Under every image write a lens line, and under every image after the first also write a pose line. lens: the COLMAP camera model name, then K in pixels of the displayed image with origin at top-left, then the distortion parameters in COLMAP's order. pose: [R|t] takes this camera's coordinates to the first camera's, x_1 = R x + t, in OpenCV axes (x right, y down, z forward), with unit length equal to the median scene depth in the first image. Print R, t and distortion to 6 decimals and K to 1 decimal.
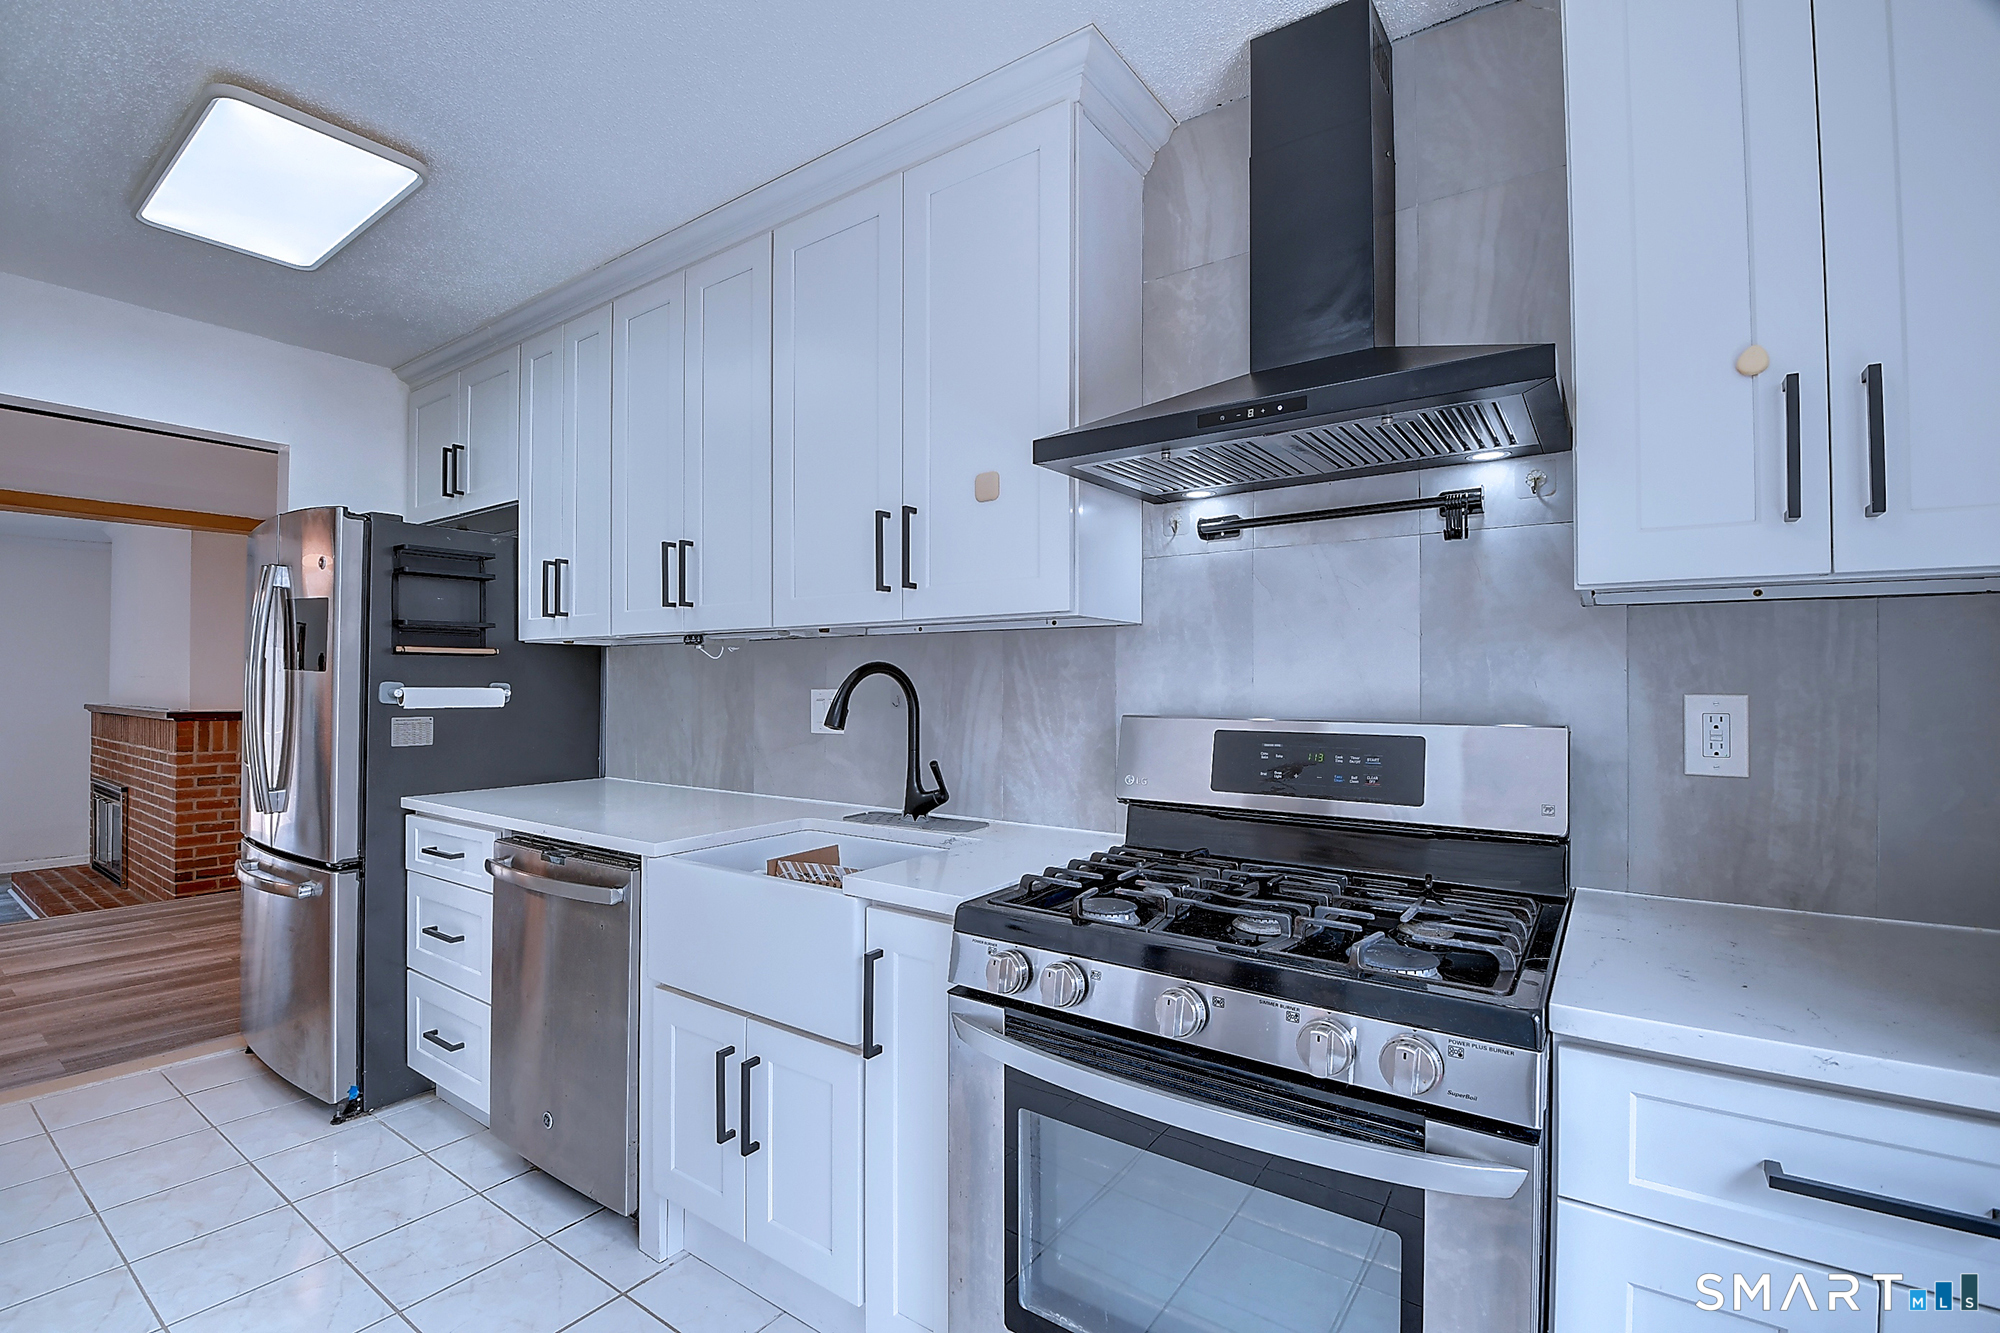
lens RADIAL K [[886.9, 0, 999.4], [0, 886.9, 668.8], [0, 0, 1]] dist [-0.030118, -0.001400]
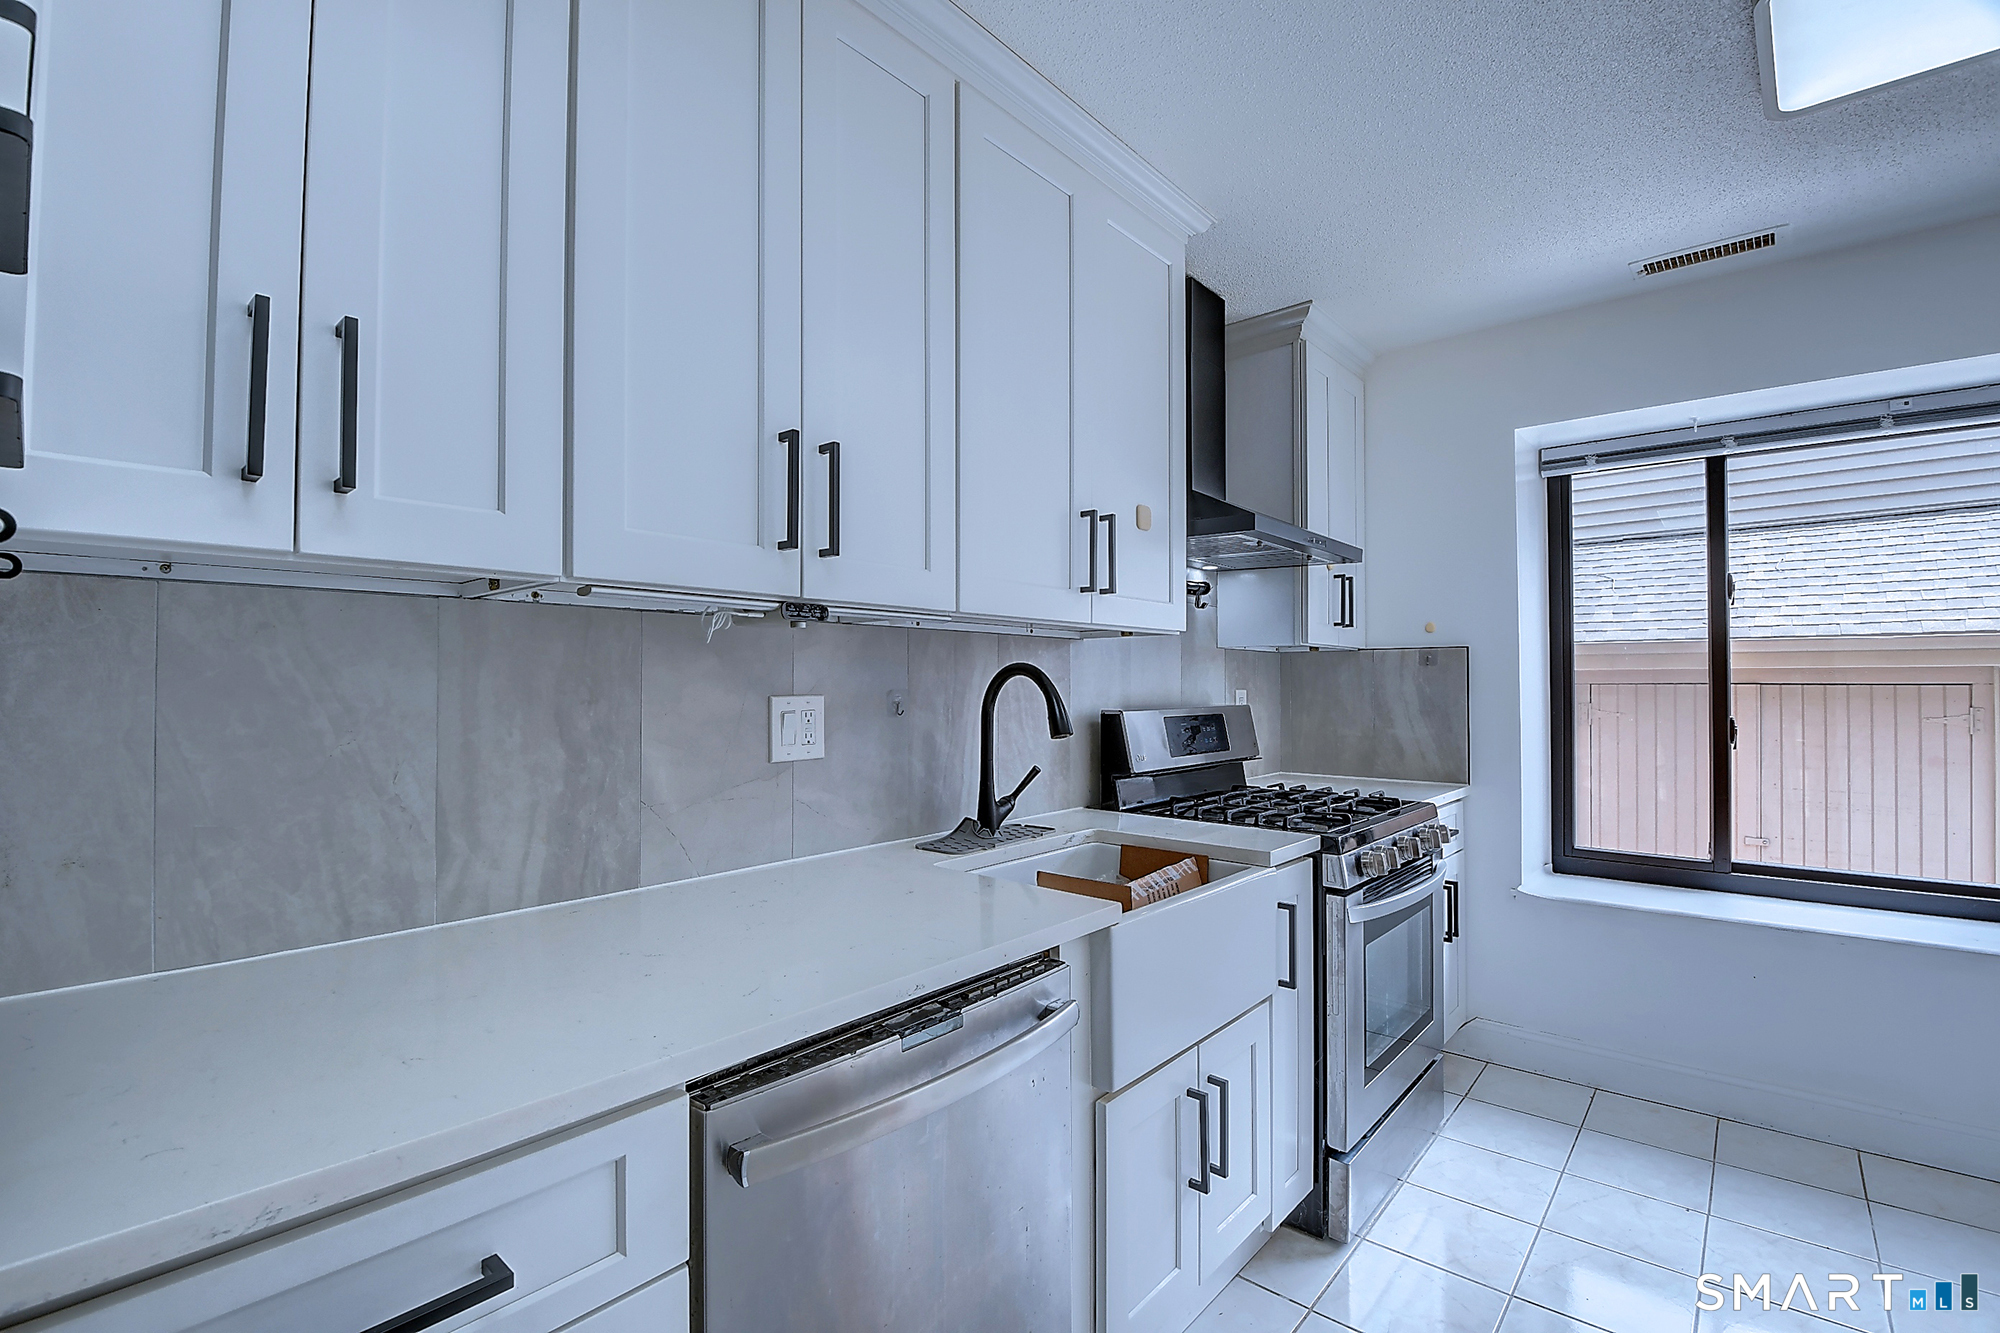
lens RADIAL K [[882.5, 0, 978.4], [0, 882.5, 669.2], [0, 0, 1]] dist [-0.002563, -0.012547]
pose [[0.120238, 0.019240, 0.992559, -0.796894], [-0.009283, 0.999790, -0.018256, 0.012188], [-0.992702, -0.007019, 0.120391, 0.714471]]
